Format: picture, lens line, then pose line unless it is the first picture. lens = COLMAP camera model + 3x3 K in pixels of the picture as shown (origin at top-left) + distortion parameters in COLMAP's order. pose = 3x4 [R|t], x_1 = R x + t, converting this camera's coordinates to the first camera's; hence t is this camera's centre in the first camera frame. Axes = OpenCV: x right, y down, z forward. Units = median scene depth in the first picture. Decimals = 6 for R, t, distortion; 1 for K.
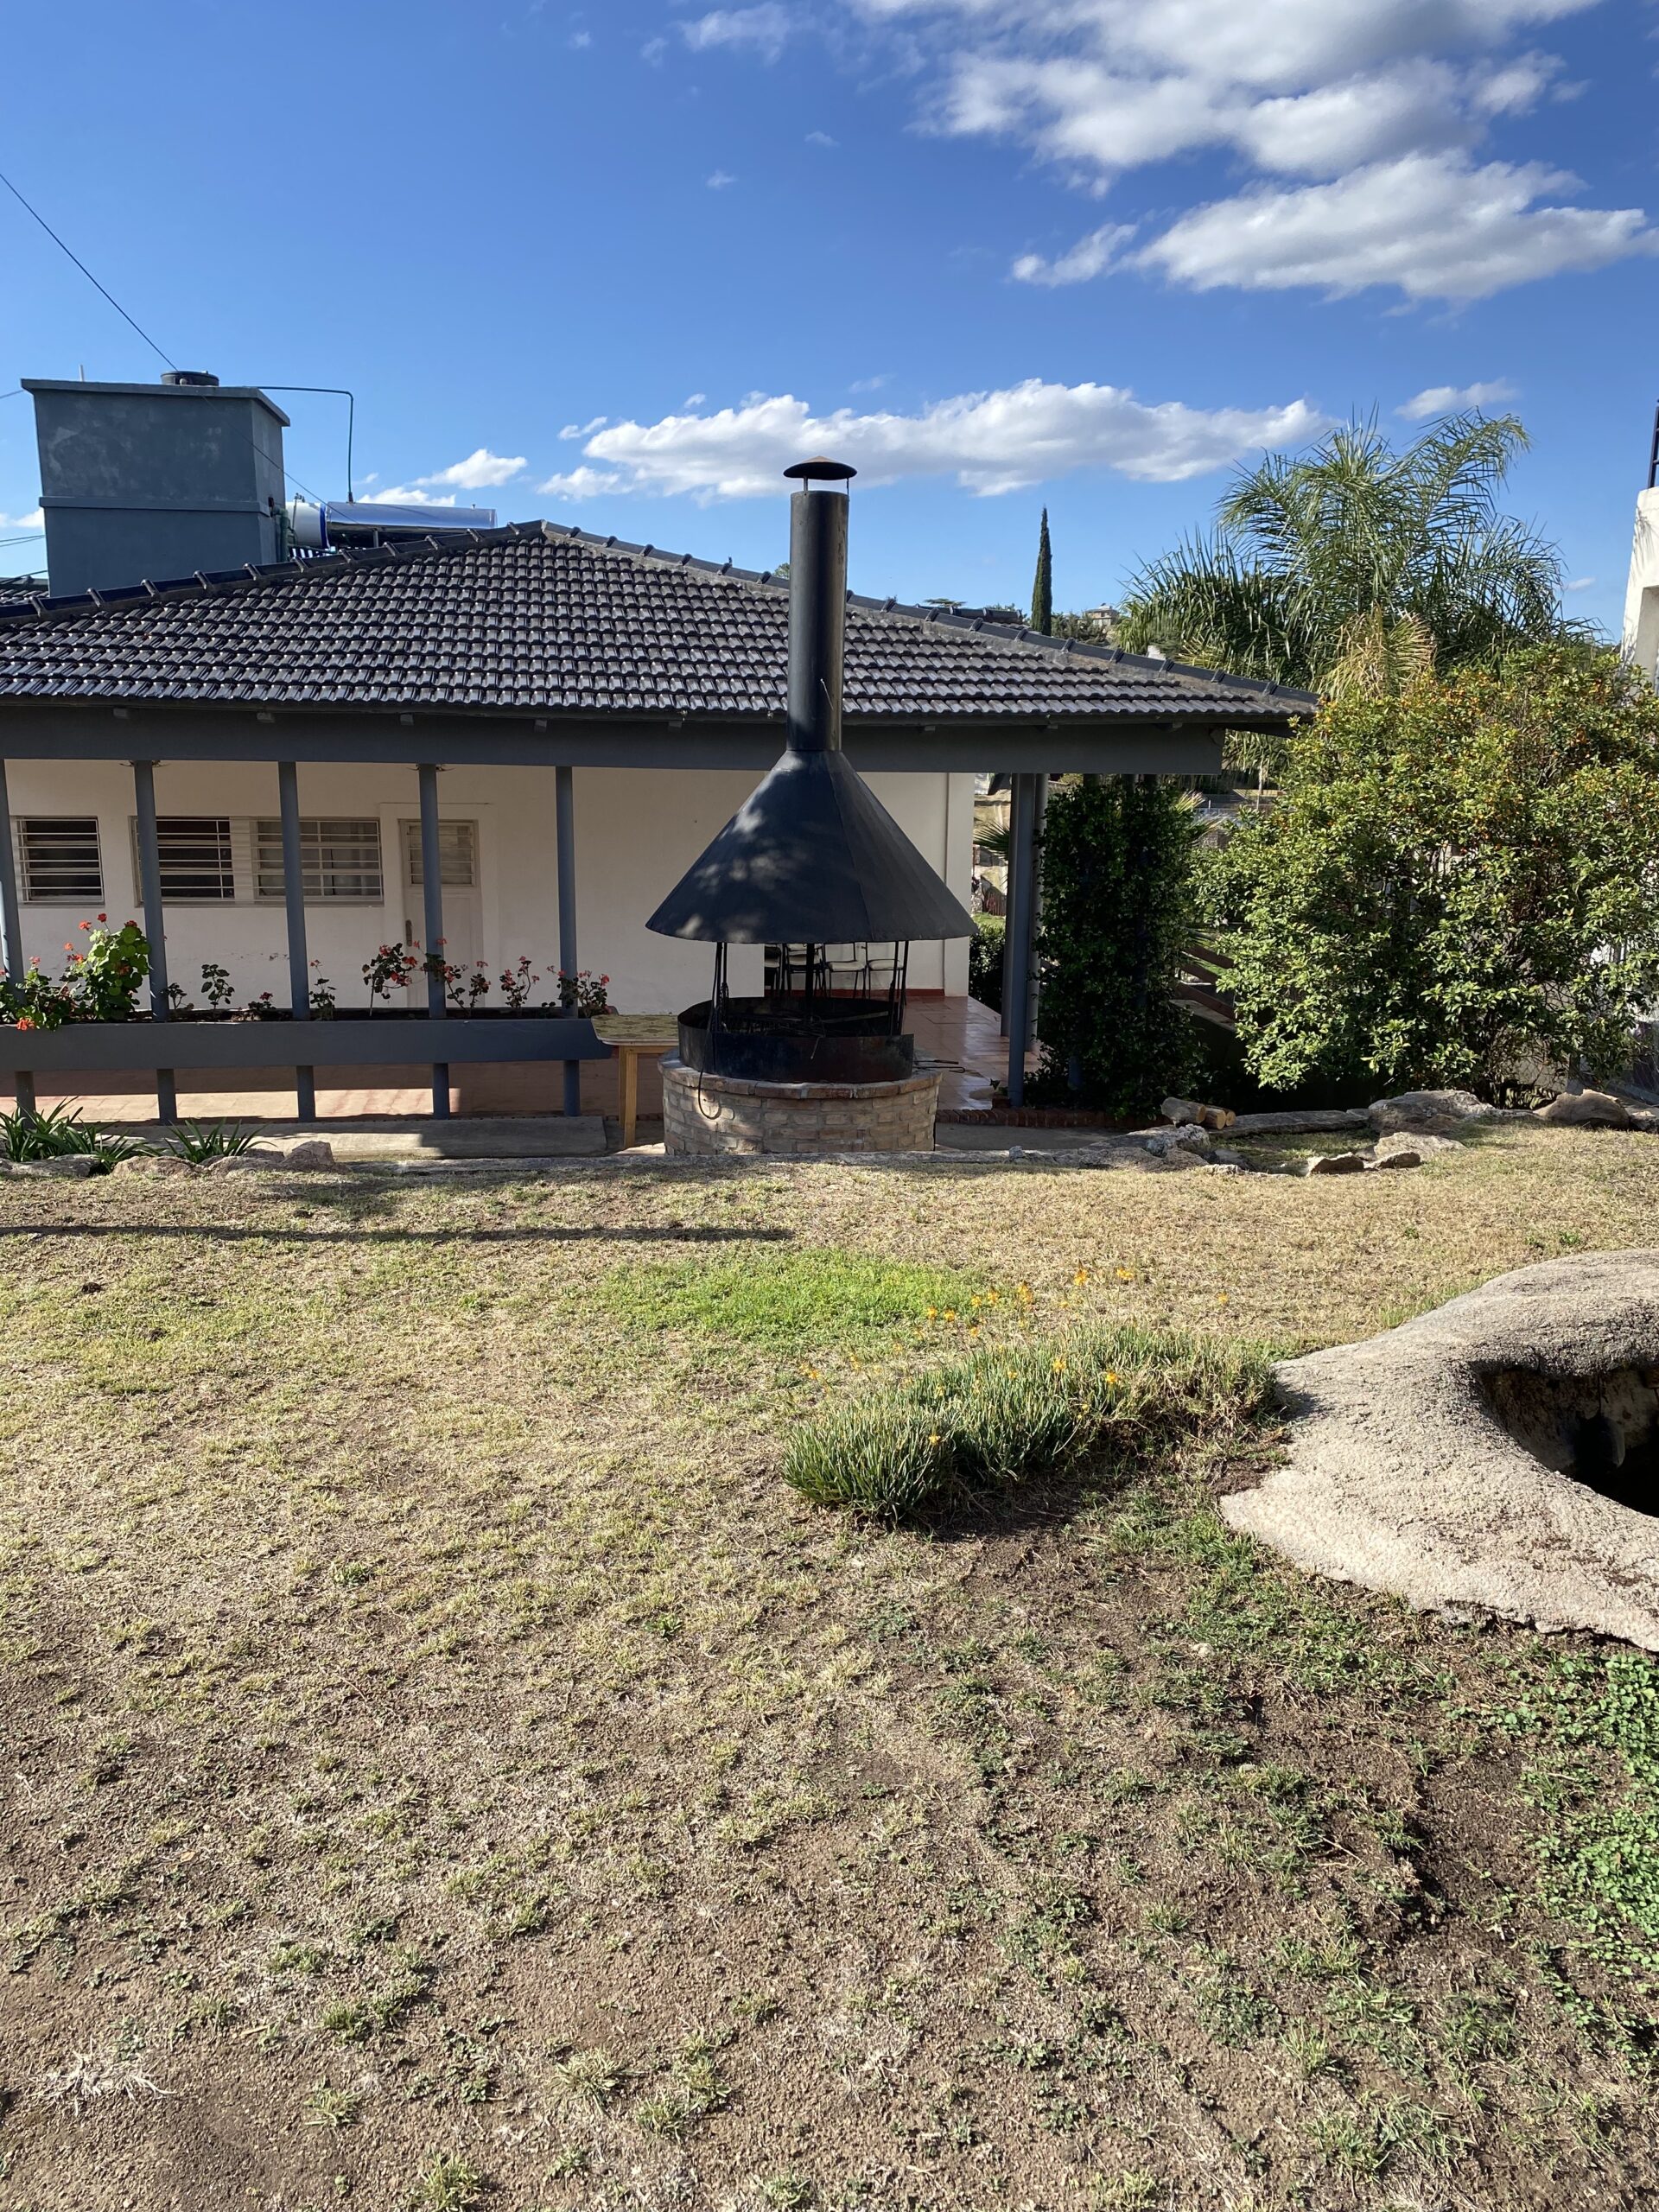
lens RADIAL K [[1671.0, 0, 826.9], [0, 1671.0, 1107.9], [0, 0, 1]] dist [-0.008707, -0.002227]
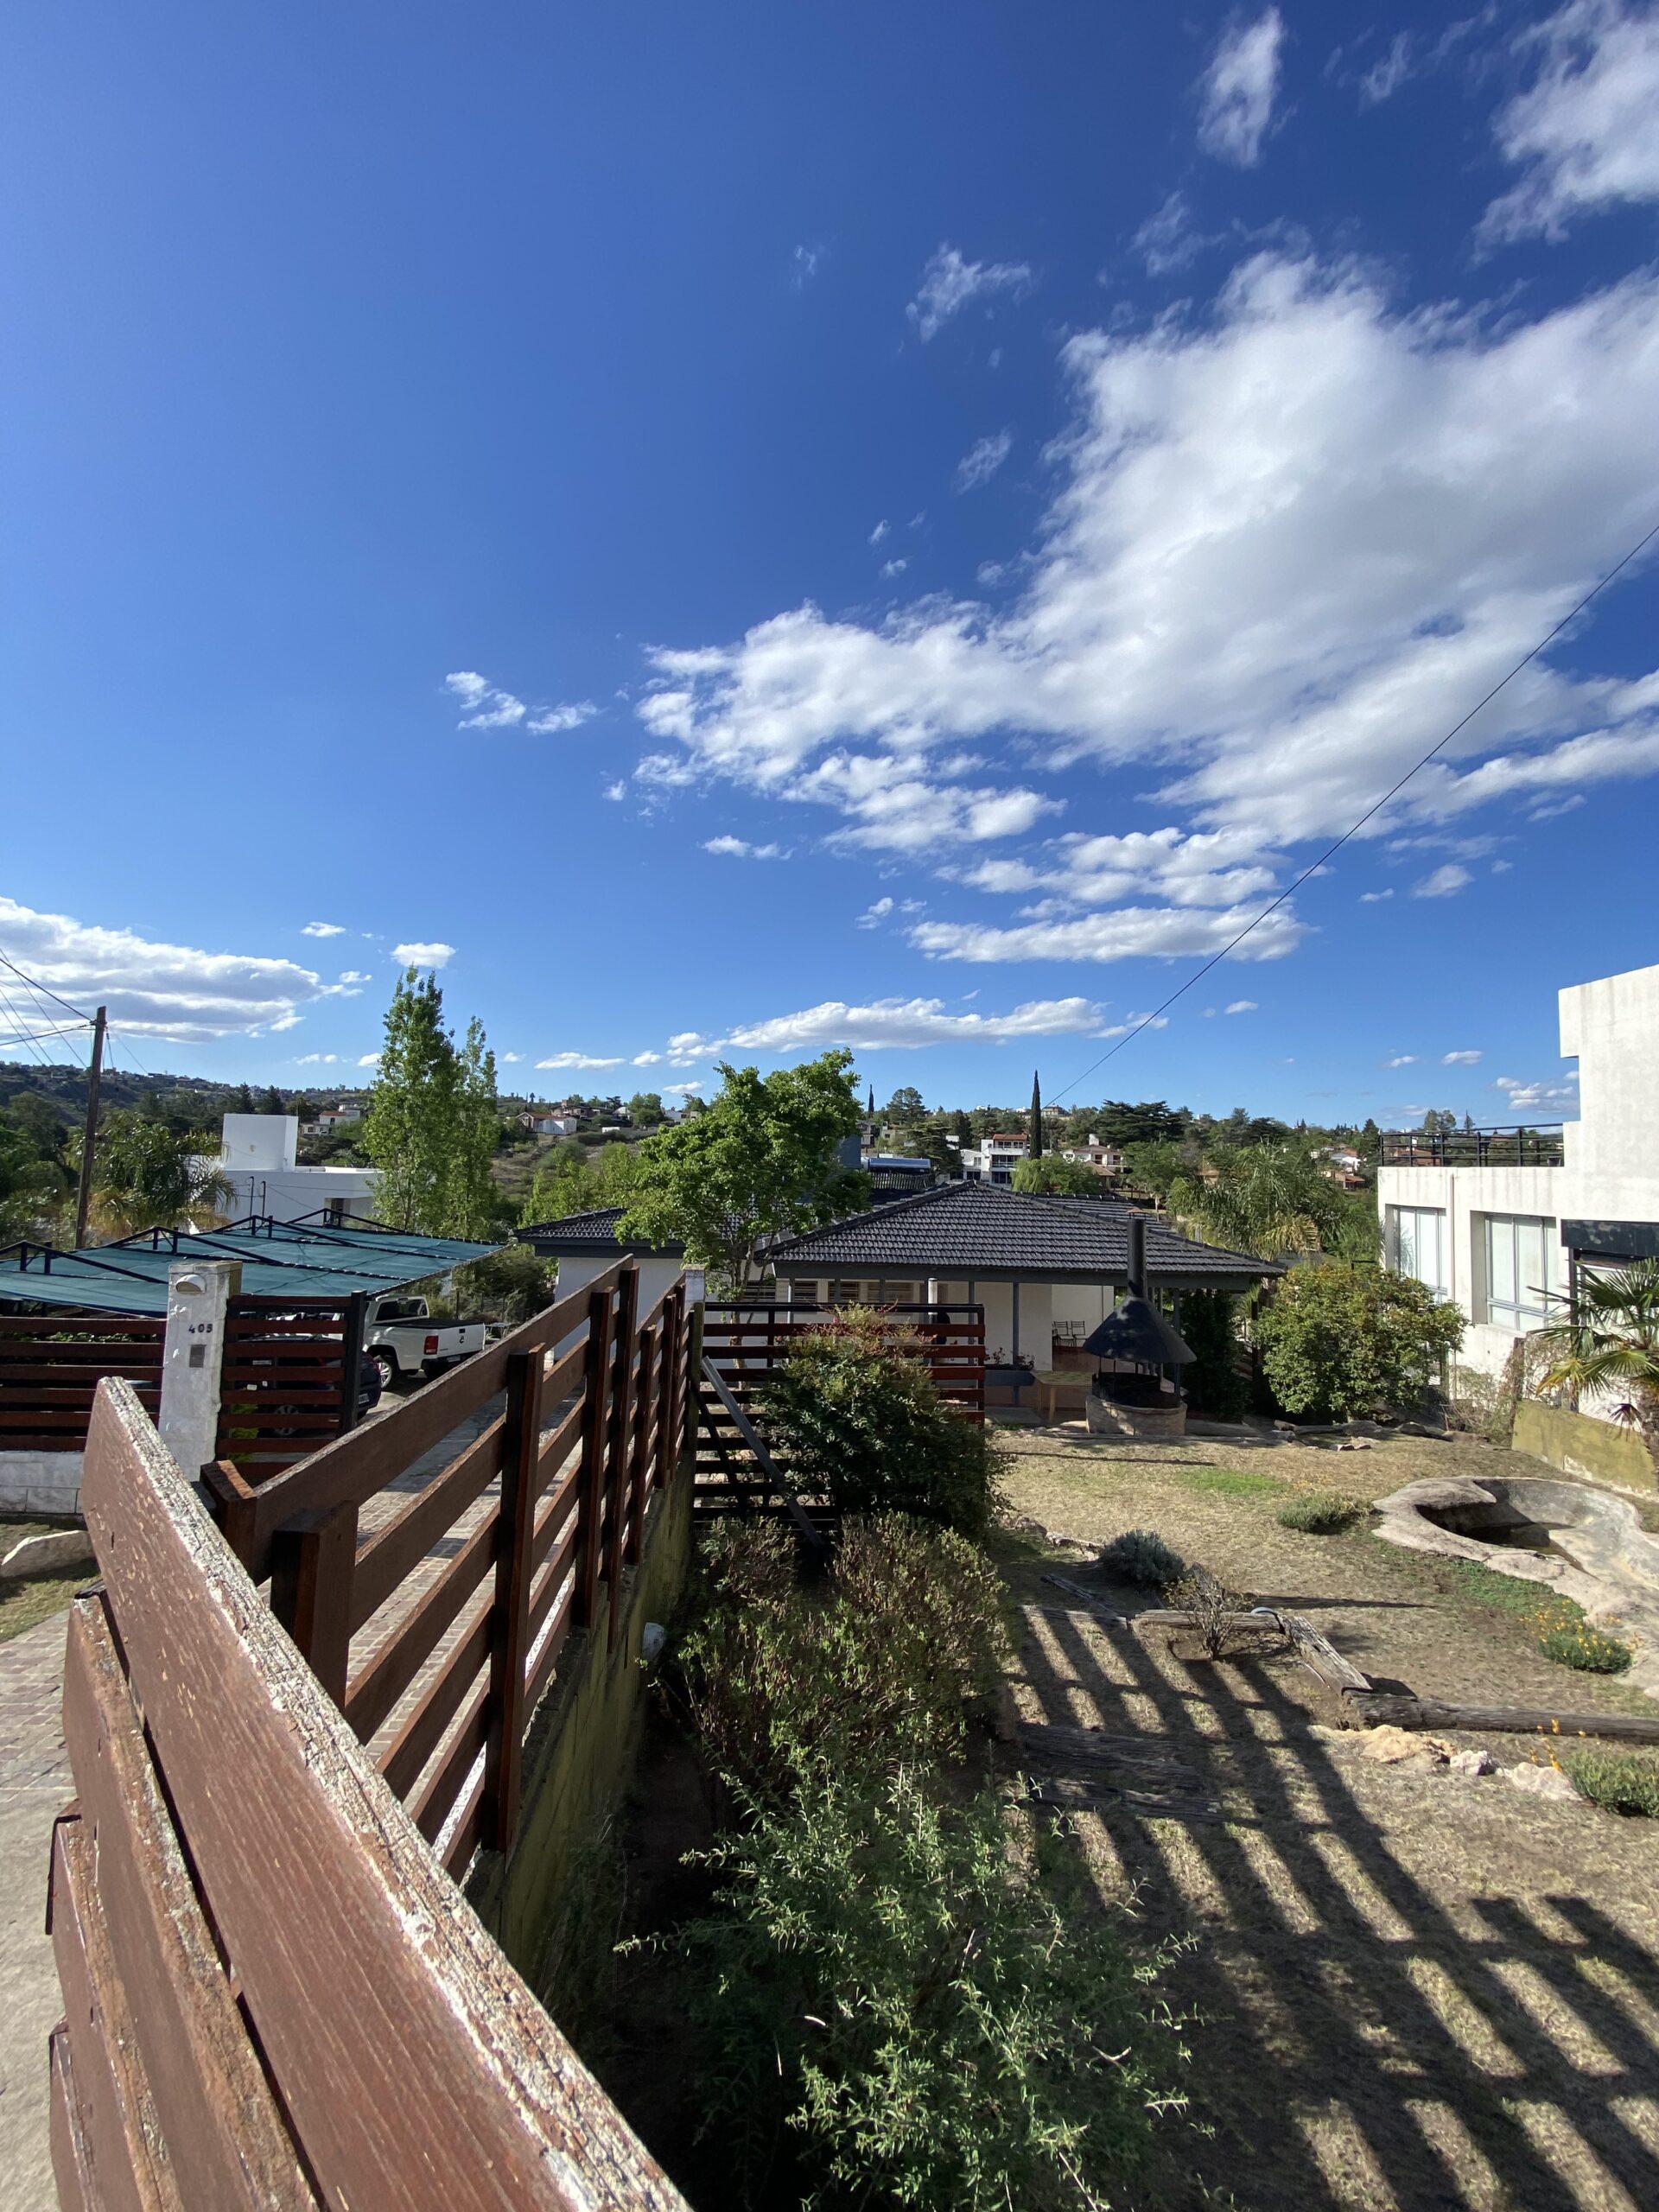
lens RADIAL K [[892.6, 0, 836.0], [0, 892.6, 1114.0], [0, 0, 1]] dist [0.001489, -0.010159]
pose [[0.996642, 0.014612, -0.080565, -0.695321], [-0.035705, 0.963029, -0.267021, -0.113890], [0.073685, 0.269001, 0.960317, -1.188936]]
